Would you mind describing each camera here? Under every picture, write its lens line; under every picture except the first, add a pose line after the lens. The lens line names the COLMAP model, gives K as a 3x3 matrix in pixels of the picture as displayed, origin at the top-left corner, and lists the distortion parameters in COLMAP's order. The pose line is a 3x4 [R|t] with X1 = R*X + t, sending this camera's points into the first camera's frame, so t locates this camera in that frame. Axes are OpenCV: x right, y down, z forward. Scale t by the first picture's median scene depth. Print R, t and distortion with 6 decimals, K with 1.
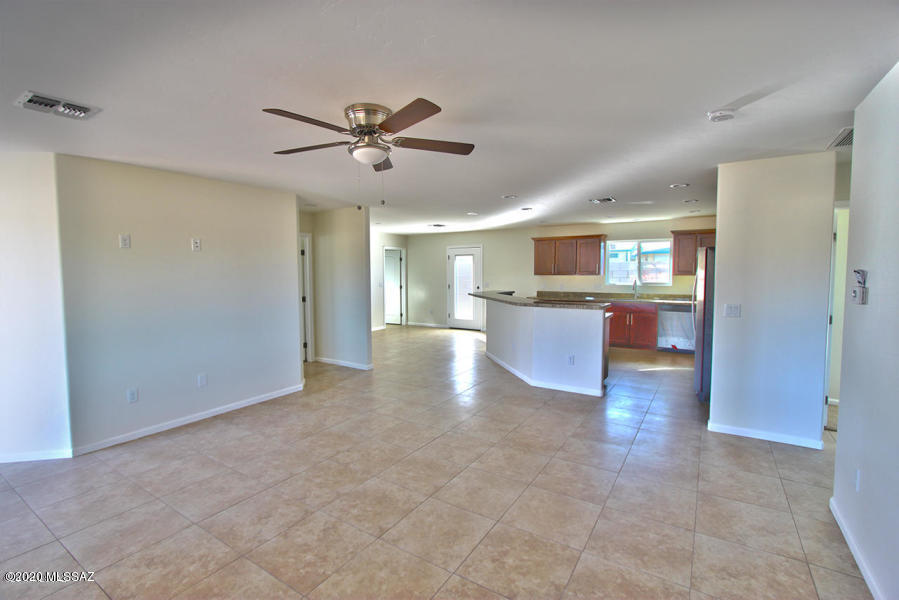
lens RADIAL K [[409.9, 0, 449.6], [0, 409.9, 299.1], [0, 0, 1]] dist [-0.002978, 0.000460]
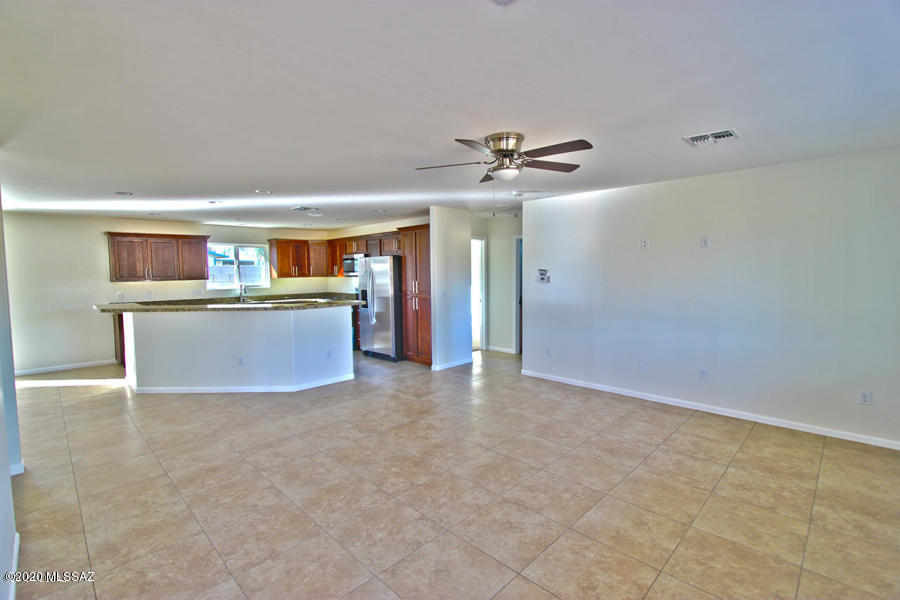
lens RADIAL K [[410.4, 0, 453.4], [0, 410.4, 300.1], [0, 0, 1]] dist [-0.002978, 0.000460]
pose [[0.197478, -0.063389, 0.978256, -1.017241], [0.080353, 0.995596, 0.048292, -0.030756], [-0.977009, 0.069069, 0.201701, 0.667444]]
